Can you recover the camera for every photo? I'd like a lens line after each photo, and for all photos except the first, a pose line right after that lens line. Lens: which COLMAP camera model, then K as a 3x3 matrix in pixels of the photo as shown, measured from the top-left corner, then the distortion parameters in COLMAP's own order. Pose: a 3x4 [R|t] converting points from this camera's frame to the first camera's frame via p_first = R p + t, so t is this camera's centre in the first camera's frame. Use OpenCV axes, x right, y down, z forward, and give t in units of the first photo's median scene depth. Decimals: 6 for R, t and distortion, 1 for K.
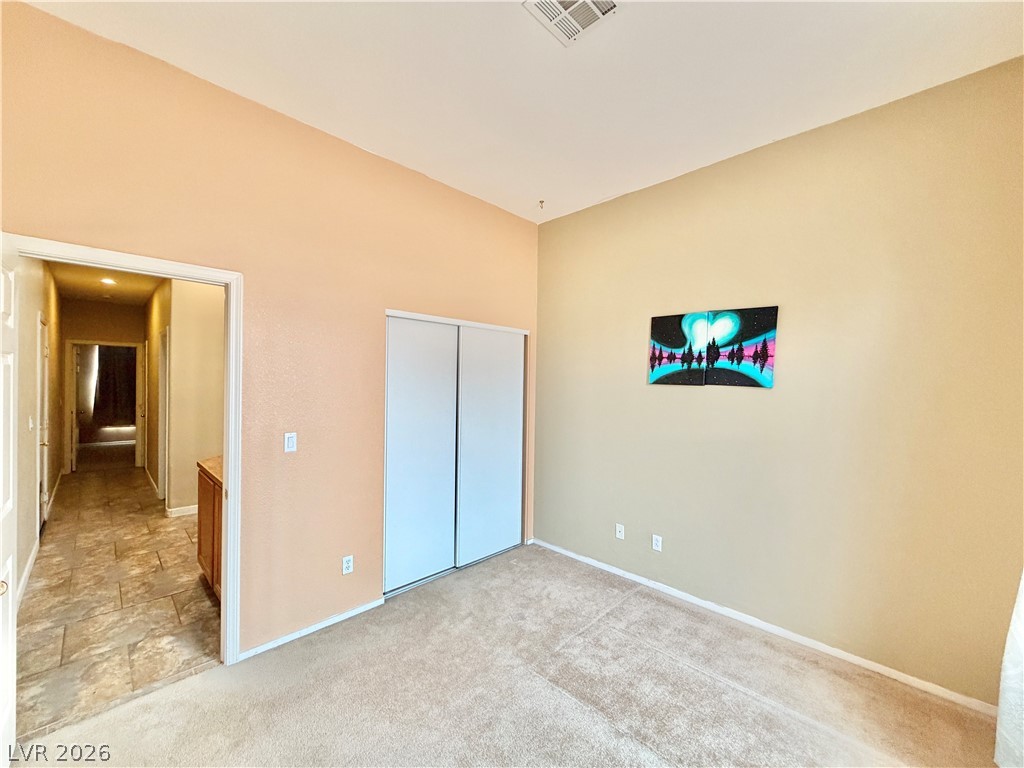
lens RADIAL K [[410.4, 0, 511.3], [0, 410.4, 386.6], [0, 0, 1]] dist [-0.001594, 0.000152]
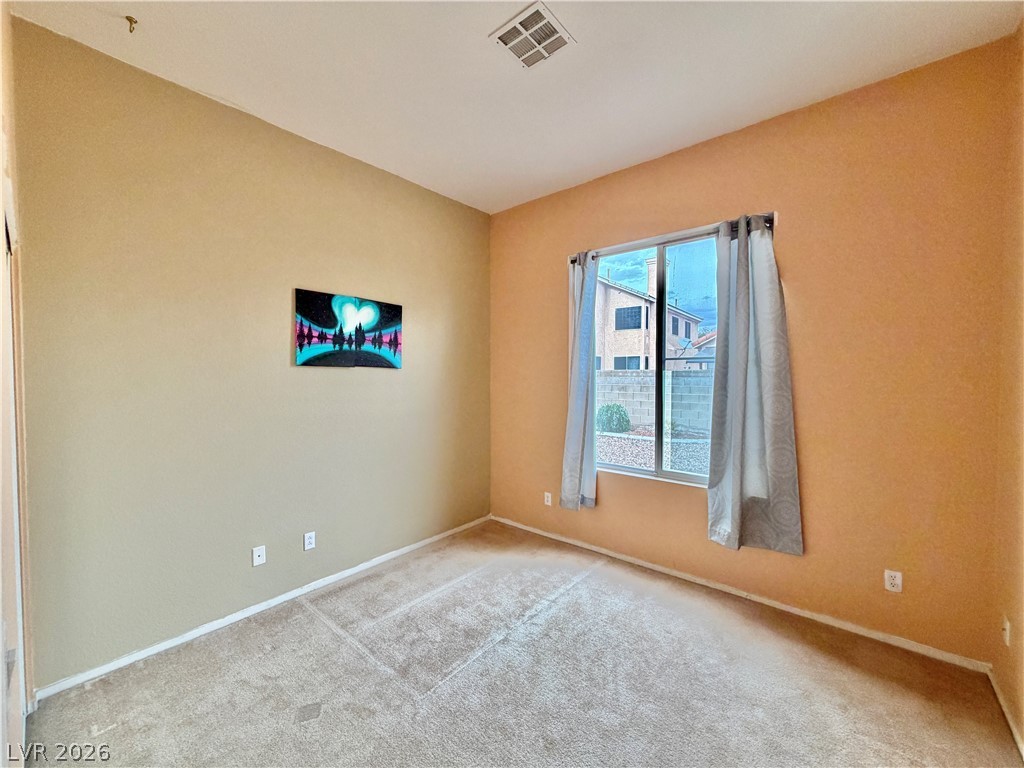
lens RADIAL K [[410.4, 0, 510.2], [0, 410.4, 384.3], [0, 0, 1]] dist [-0.001594, 0.000152]
pose [[-0.073905, -0.044033, 0.996293, -0.573033], [0.009343, 0.998950, 0.044843, -0.001363], [-0.997222, 0.012623, -0.073416, 0.627145]]
